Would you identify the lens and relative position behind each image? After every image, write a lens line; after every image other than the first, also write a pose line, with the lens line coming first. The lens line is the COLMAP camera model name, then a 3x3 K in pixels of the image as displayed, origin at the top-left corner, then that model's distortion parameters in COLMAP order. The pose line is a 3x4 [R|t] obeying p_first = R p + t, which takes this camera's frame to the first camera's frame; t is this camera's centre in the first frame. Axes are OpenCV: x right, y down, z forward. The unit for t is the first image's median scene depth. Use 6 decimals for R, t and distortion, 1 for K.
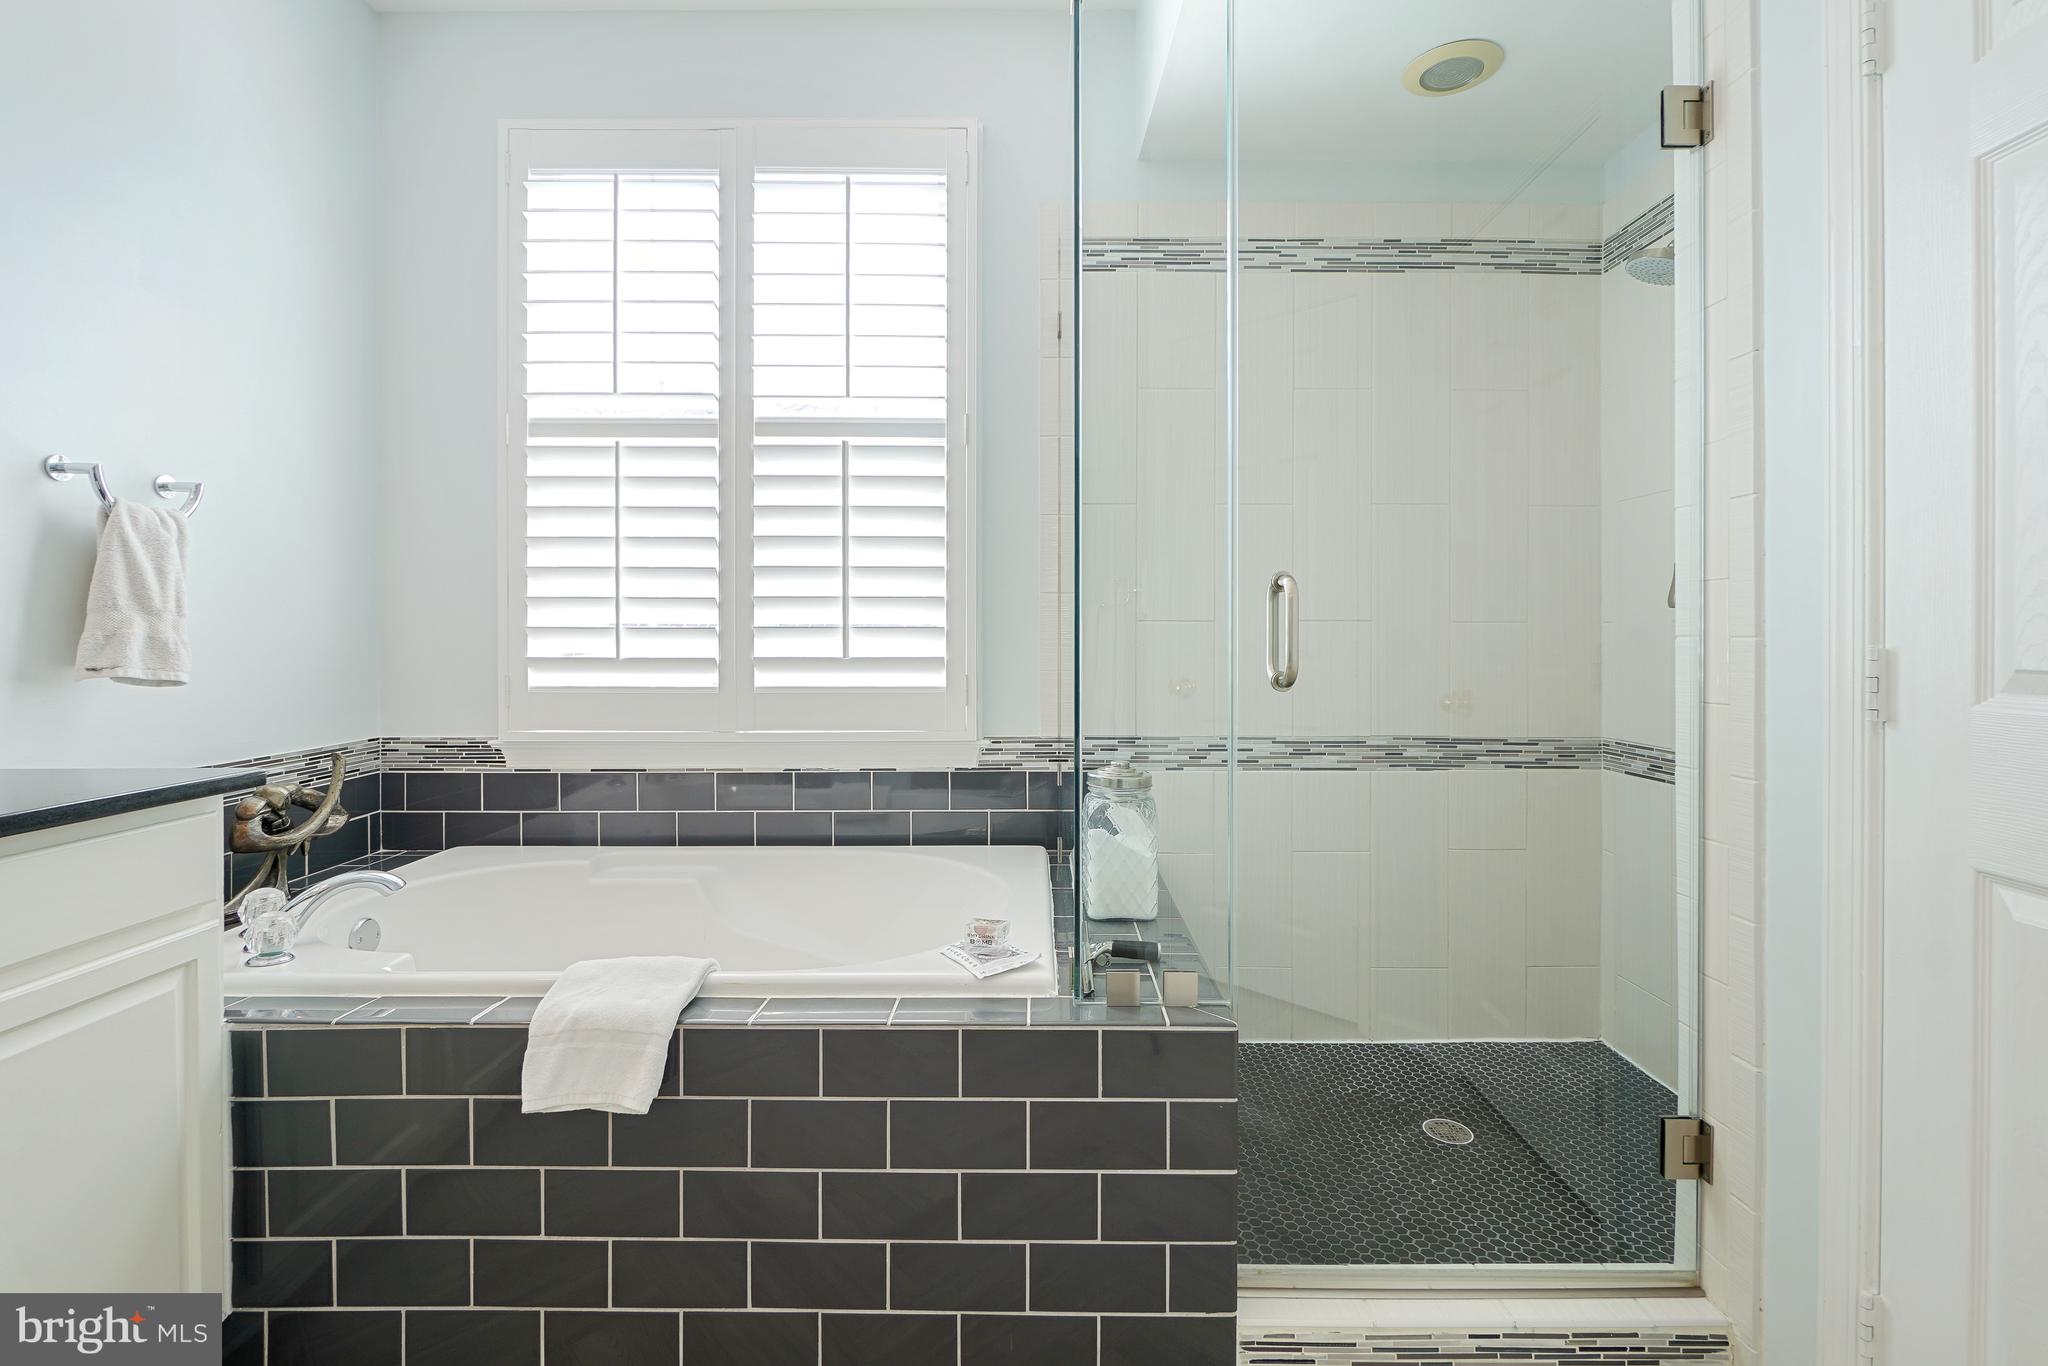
lens RADIAL K [[929.4, 0, 1027.9], [0, 929.4, 636.3], [0, 0, 1]] dist [-0.001486, -0.000984]
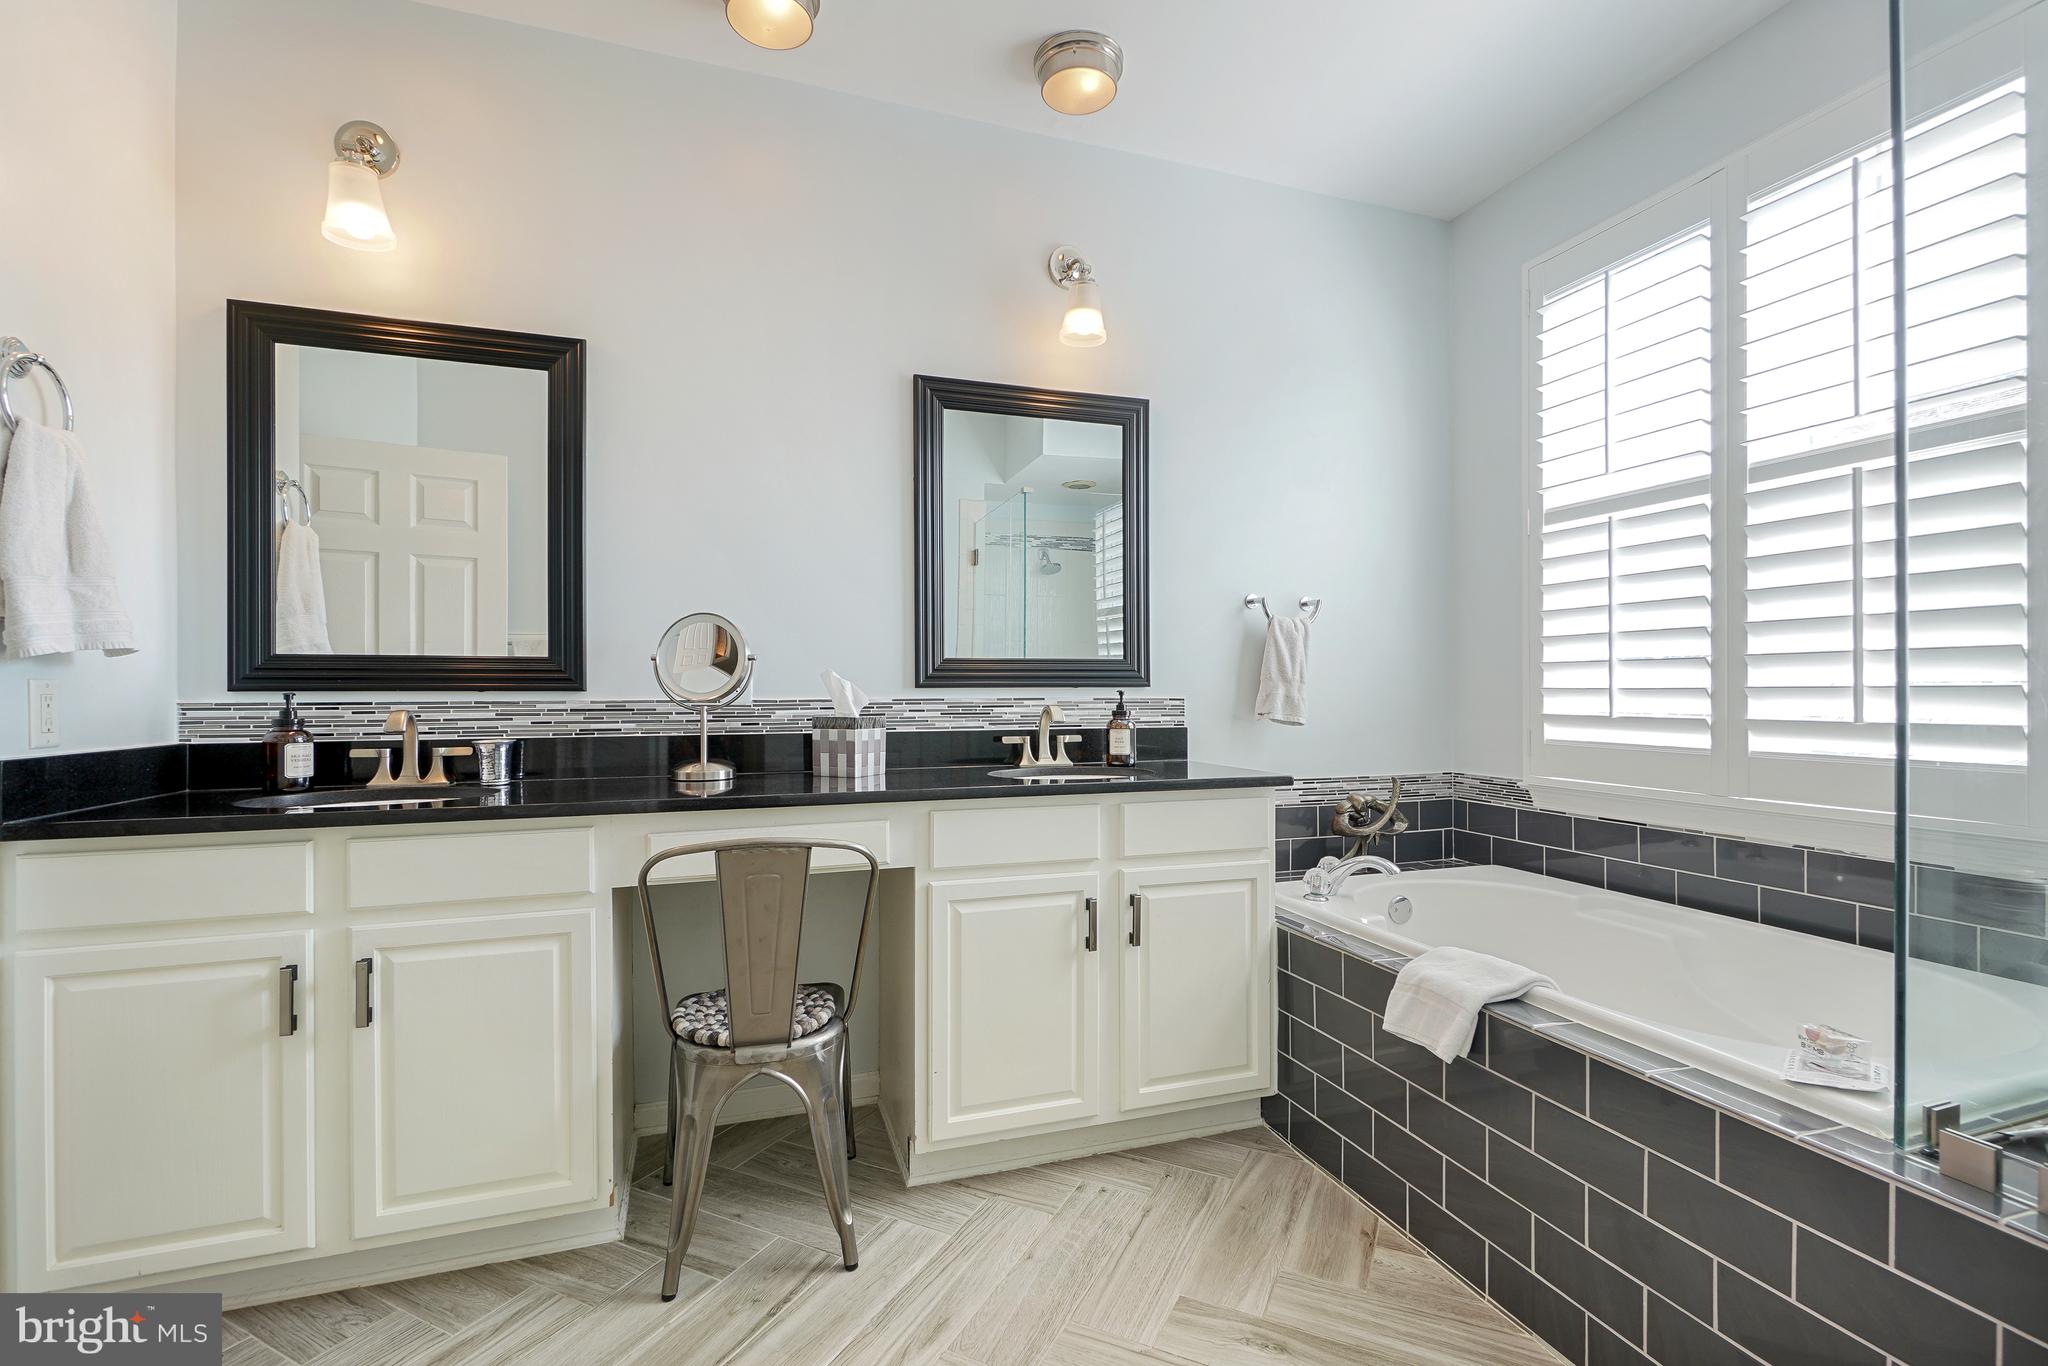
lens RADIAL K [[916.0, 0, 1025.2], [0, 916.0, 693.2], [0, 0, 1]] dist [-0.002357, -0.000584]
pose [[0.318024, 0.002428, -0.948079, 0.357005], [-0.002174, 0.999996, 0.001831, -0.004355], [0.948080, 0.001479, 0.318028, 0.013507]]
